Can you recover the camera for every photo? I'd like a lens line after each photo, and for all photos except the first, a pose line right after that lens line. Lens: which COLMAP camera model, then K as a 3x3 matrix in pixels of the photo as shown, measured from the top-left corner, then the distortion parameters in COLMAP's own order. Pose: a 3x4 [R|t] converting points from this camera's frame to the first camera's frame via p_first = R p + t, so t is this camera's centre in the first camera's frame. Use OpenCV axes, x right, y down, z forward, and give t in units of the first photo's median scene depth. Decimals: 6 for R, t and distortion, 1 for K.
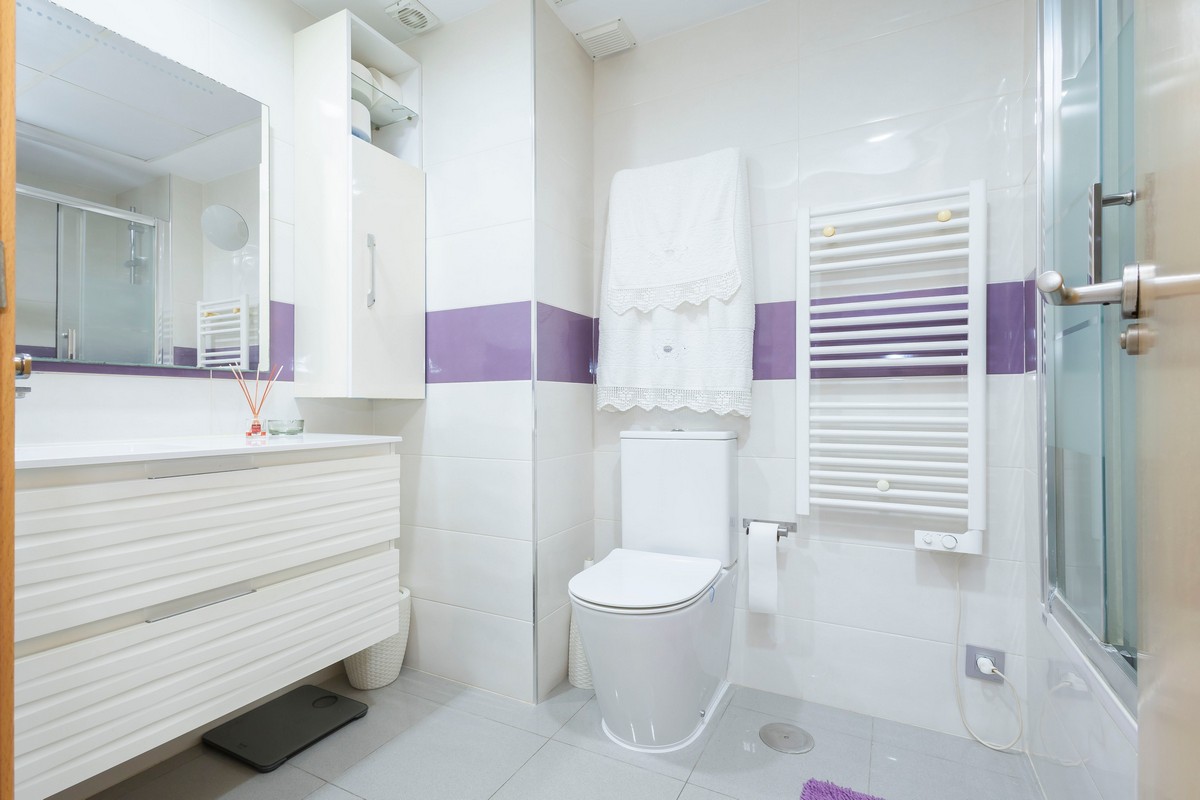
lens RADIAL K [[558.5, 0, 597.8], [0, 558.5, 407.2], [0, 0, 1]] dist [0.008241, -0.000133]
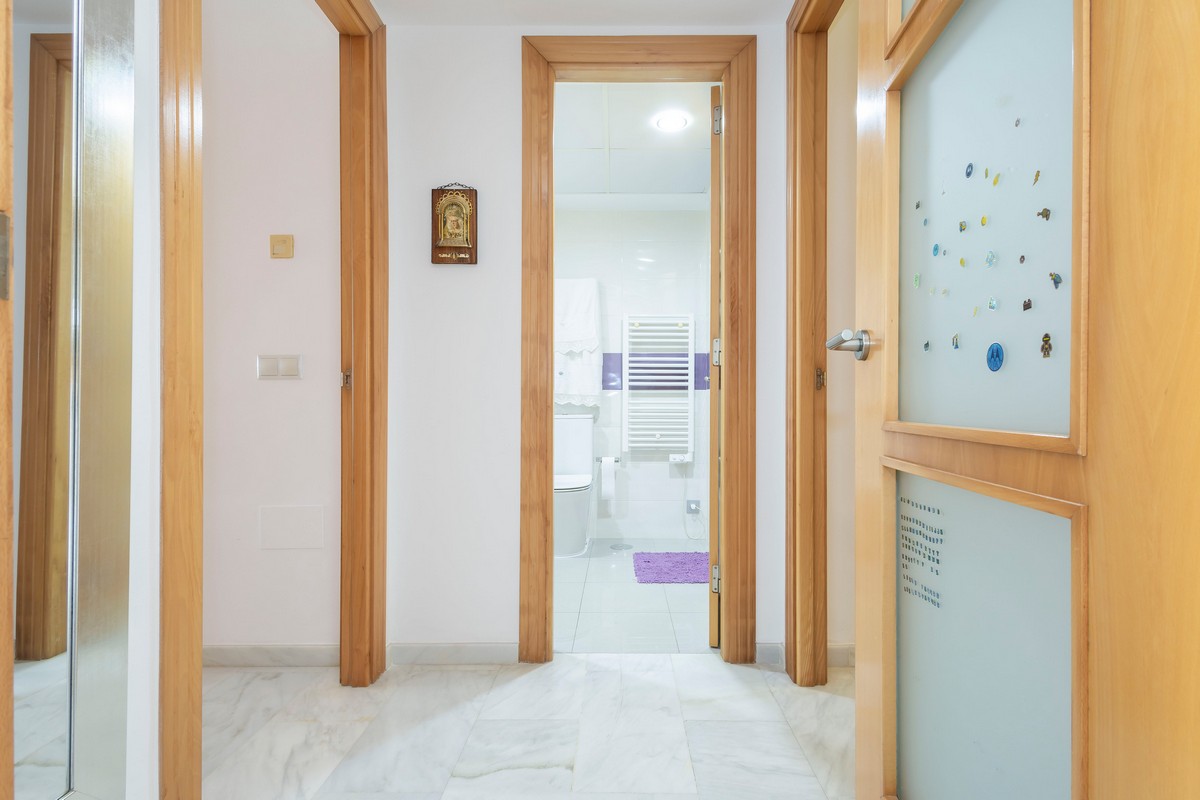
lens RADIAL K [[558.5, 0, 597.8], [0, 558.5, 407.2], [0, 0, 1]] dist [0.008241, -0.000133]
pose [[0.892312, -0.006407, 0.451373, -0.754074], [0.000063, 0.999901, 0.014070, -0.014793], [-0.451419, -0.012526, 0.892224, -0.951032]]
